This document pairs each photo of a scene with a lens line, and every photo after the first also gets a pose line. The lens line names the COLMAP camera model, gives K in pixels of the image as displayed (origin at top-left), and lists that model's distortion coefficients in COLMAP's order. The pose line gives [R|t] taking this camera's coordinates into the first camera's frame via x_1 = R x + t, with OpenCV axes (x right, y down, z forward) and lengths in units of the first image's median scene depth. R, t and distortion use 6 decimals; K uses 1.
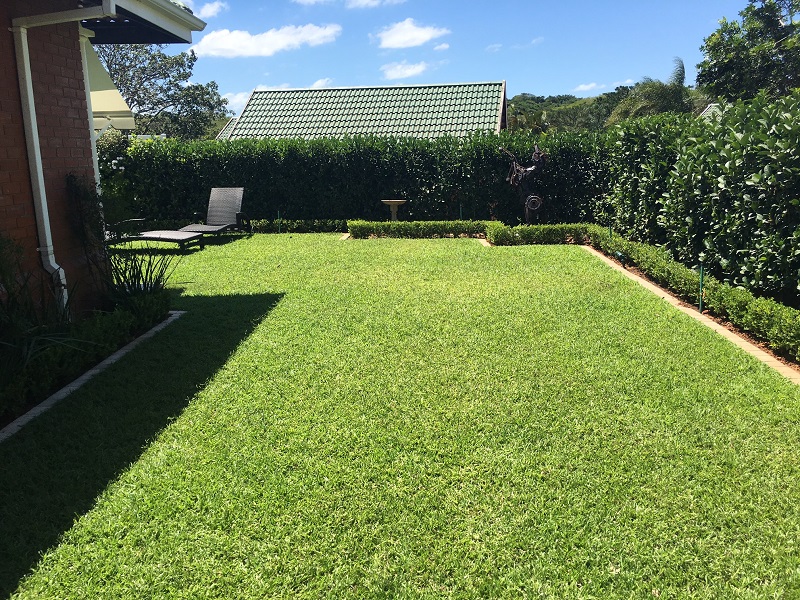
lens RADIAL K [[671.5, 0, 398.8], [0, 671.5, 303.8], [0, 0, 1]] dist [0.038502, -0.015832]
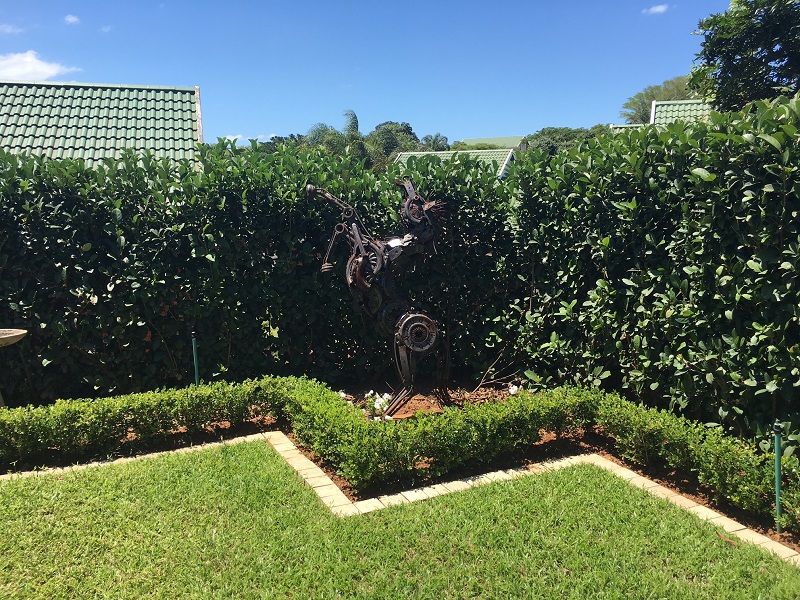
lens RADIAL K [[671.5, 0, 408.6], [0, 671.5, 301.7], [0, 0, 1]] dist [0.038502, -0.015832]
pose [[0.871481, -0.061090, 0.486610, 0.013471], [0.096273, 0.994216, -0.047603, -0.133867], [-0.480888, 0.088332, 0.872321, 0.604447]]
